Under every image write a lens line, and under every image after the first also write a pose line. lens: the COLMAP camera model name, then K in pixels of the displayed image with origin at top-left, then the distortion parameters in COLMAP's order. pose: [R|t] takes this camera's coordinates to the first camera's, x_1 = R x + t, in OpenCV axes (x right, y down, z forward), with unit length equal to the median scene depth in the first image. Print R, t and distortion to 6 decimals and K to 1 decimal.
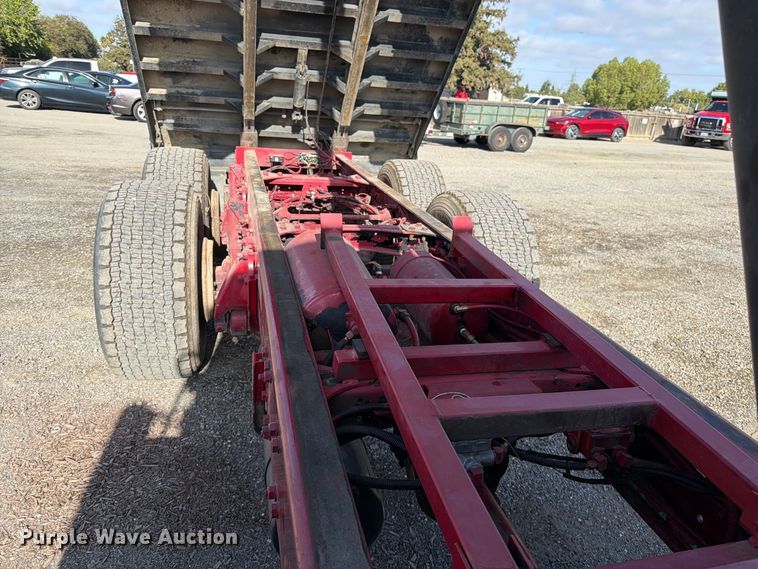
lens RADIAL K [[537.8, 0, 379.0], [0, 537.8, 284.5], [0, 0, 1]] dist [0.054768, -0.072845]
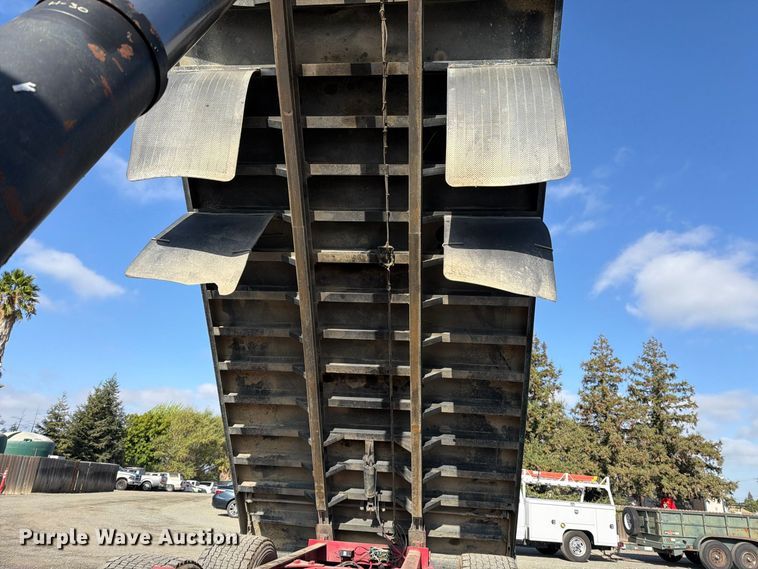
lens RADIAL K [[539.1, 0, 379.0], [0, 539.1, 284.5], [0, 0, 1]] dist [-0.004609, -0.006278]
pose [[0.938137, -0.134107, -0.319239, 0.214330], [-0.113944, 0.751045, -0.650345, 0.019808], [0.326979, 0.646488, 0.689302, 0.057961]]
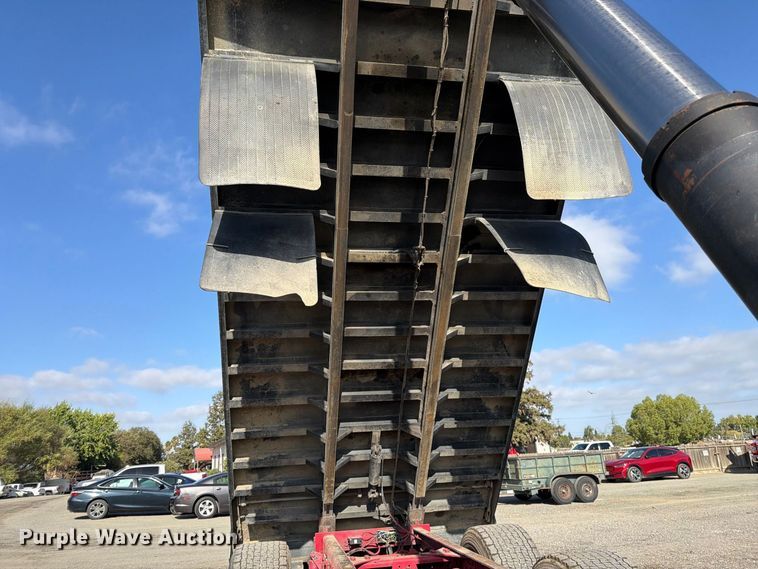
lens RADIAL K [[541.1, 0, 372.6], [0, 541.1, 291.7], [0, 0, 1]] dist [0.002190, -0.006275]
pose [[0.988435, -0.143470, -0.049124, -0.042852], [0.085051, 0.792663, -0.603699, 0.004106], [0.125551, 0.592539, 0.795698, -0.041153]]
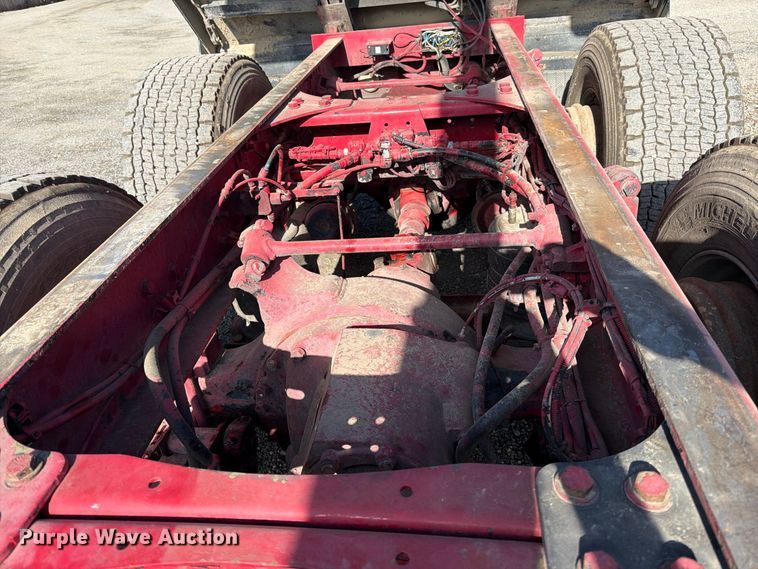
lens RADIAL K [[539.1, 0, 379.0], [0, 539.1, 284.5], [0, 0, 1]] dist [-0.004609, -0.006278]
pose [[0.925087, 0.053129, -0.376020, 0.026249], [0.035259, 0.973871, 0.224347, -0.113874], [0.378114, -0.220799, 0.899043, 0.424794]]
